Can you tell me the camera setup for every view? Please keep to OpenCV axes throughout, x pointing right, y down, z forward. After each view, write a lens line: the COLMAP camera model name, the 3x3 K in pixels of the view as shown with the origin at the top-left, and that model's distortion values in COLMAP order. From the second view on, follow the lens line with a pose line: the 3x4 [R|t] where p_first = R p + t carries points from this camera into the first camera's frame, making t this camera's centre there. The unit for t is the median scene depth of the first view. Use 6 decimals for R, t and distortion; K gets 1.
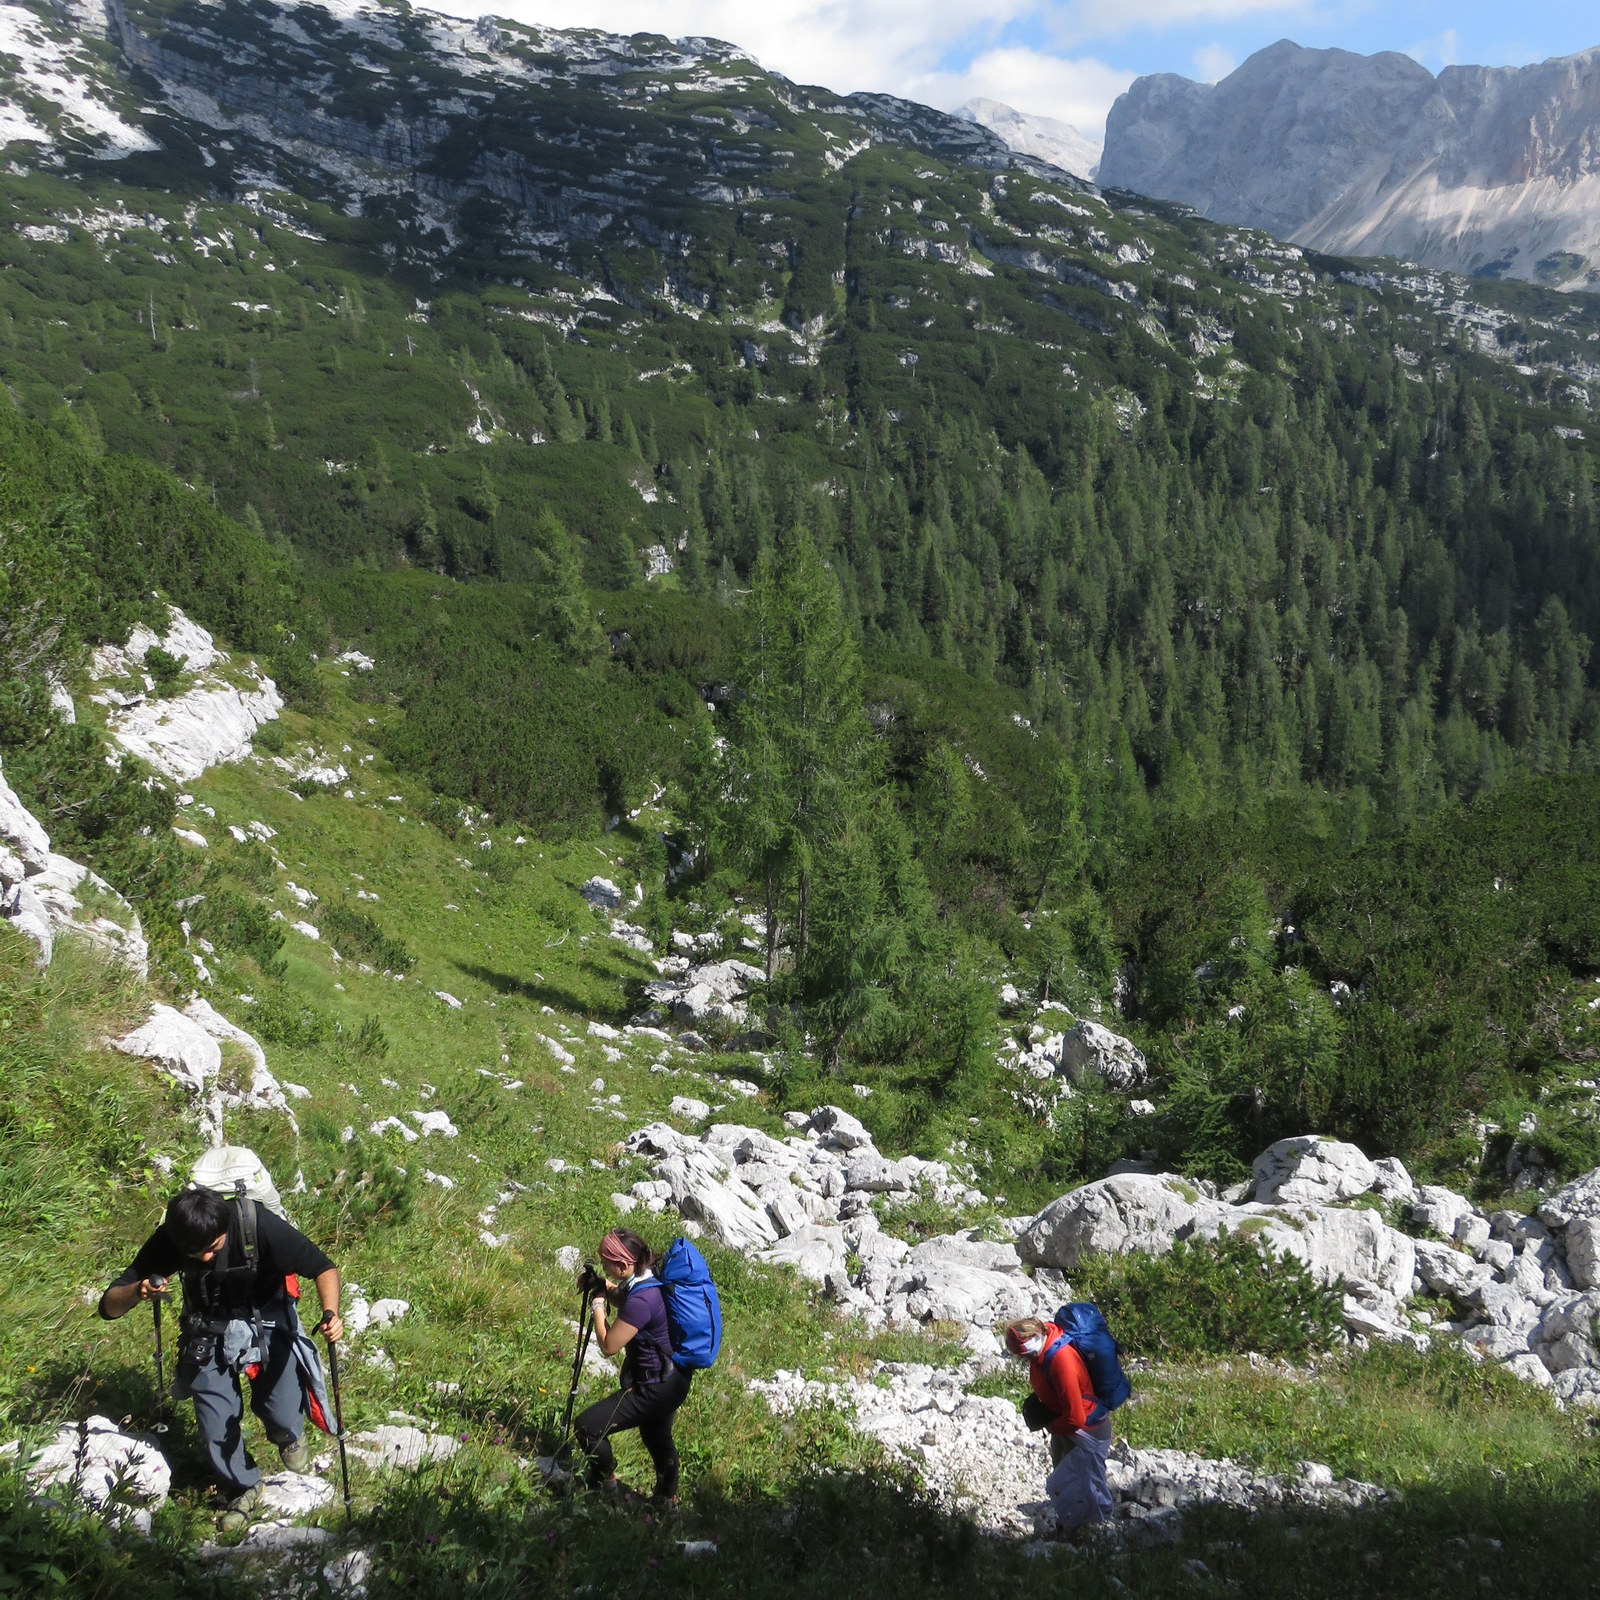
lens RADIAL K [[1619.8, 0, 799.7], [0, 1619.8, 800.0], [0, 0, 1]] dist [0.002142, 0.000000]
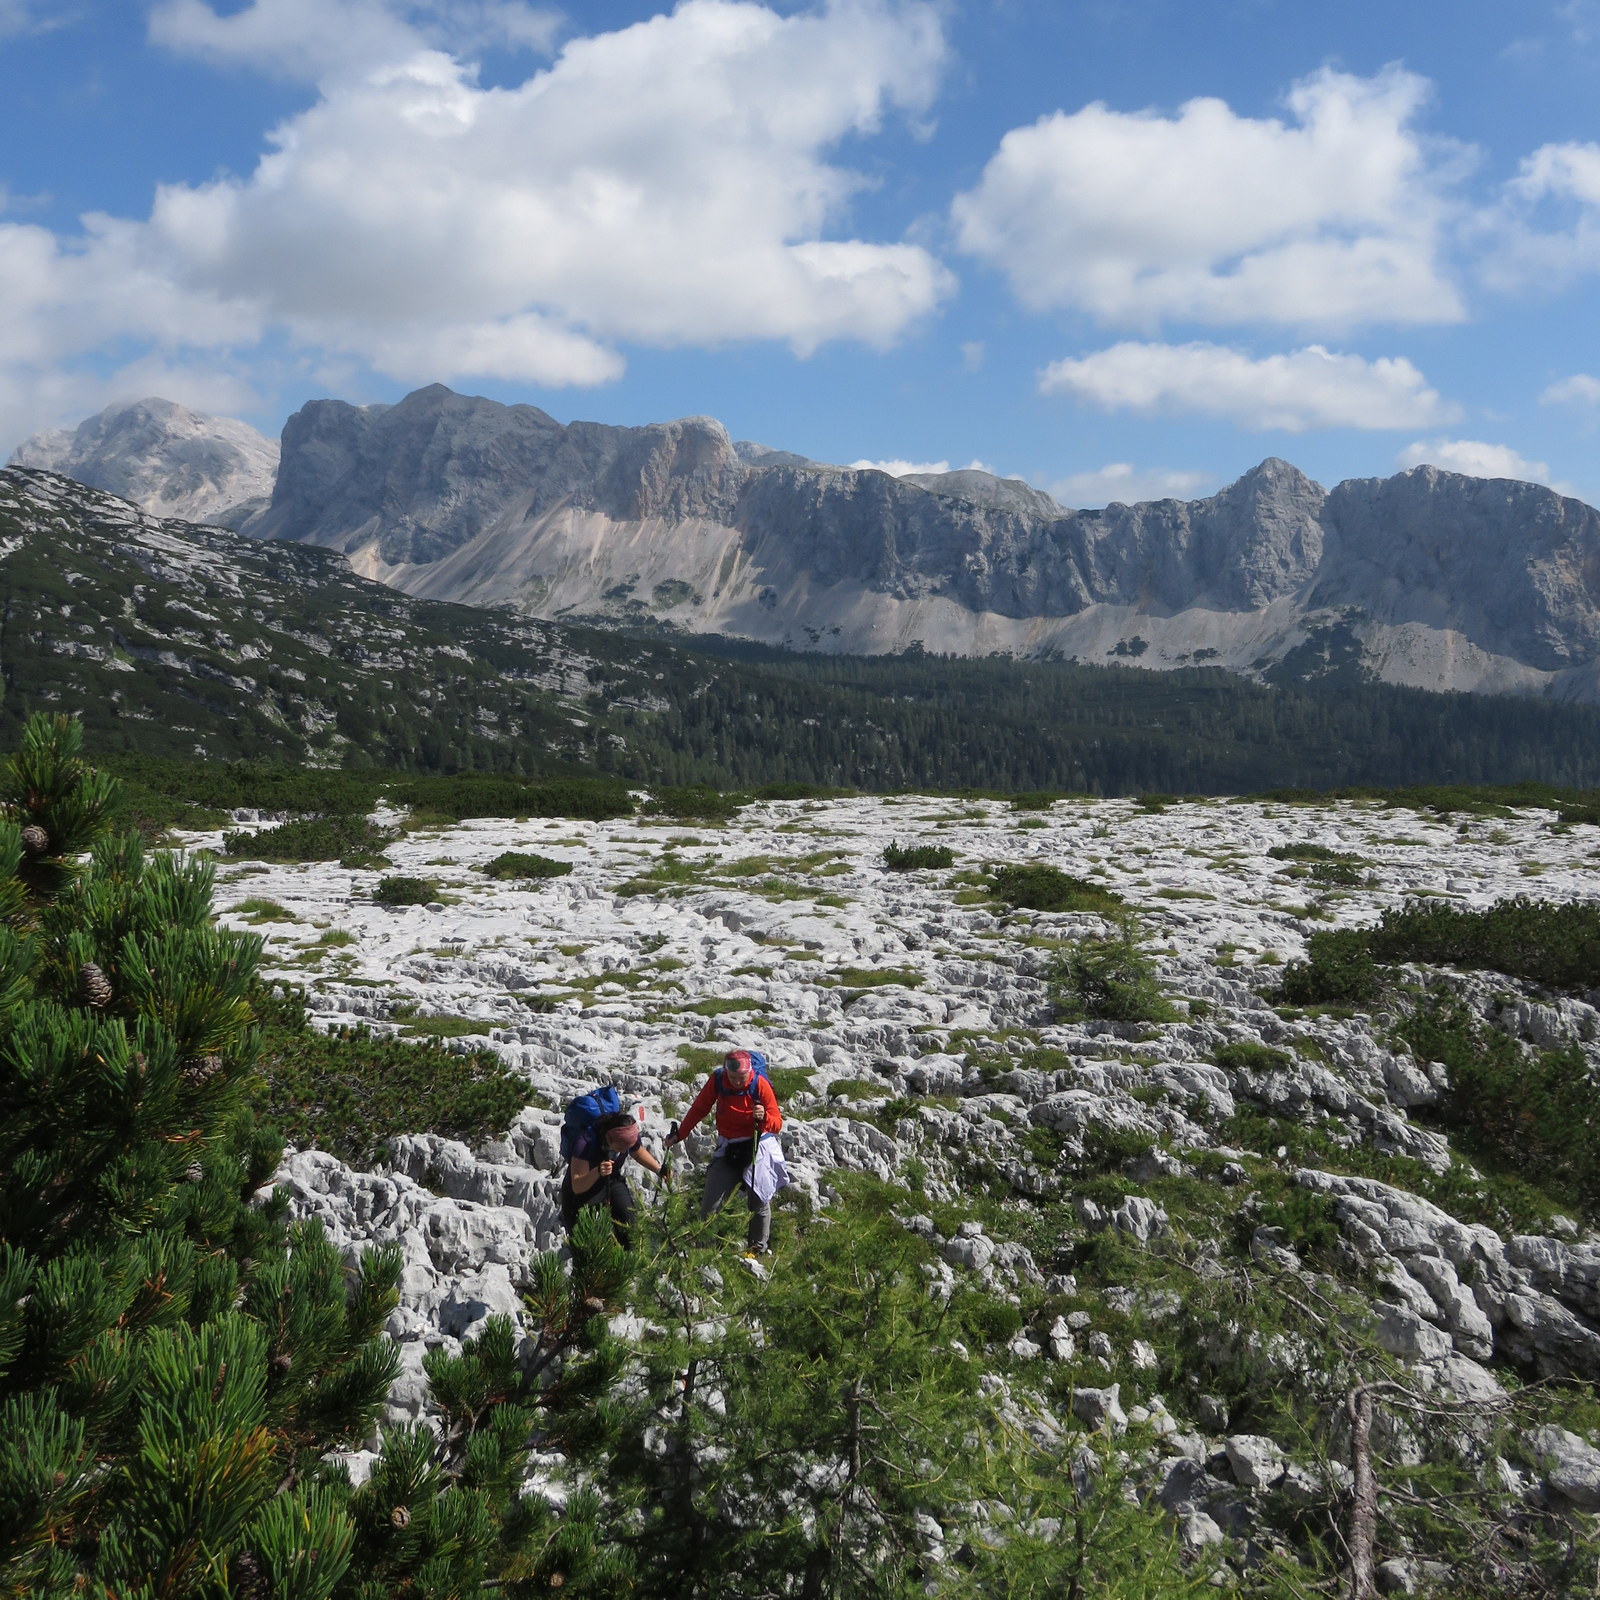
lens RADIAL K [[1619.8, 0, 799.8], [0, 1619.8, 800.0], [0, 0, 1]] dist [0.002142, 0.000000]
pose [[0.890155, -0.031980, 0.454533, 0.005707], [0.105860, 0.984755, -0.138030, -0.001752], [-0.443190, 0.170985, 0.879970, -0.277001]]
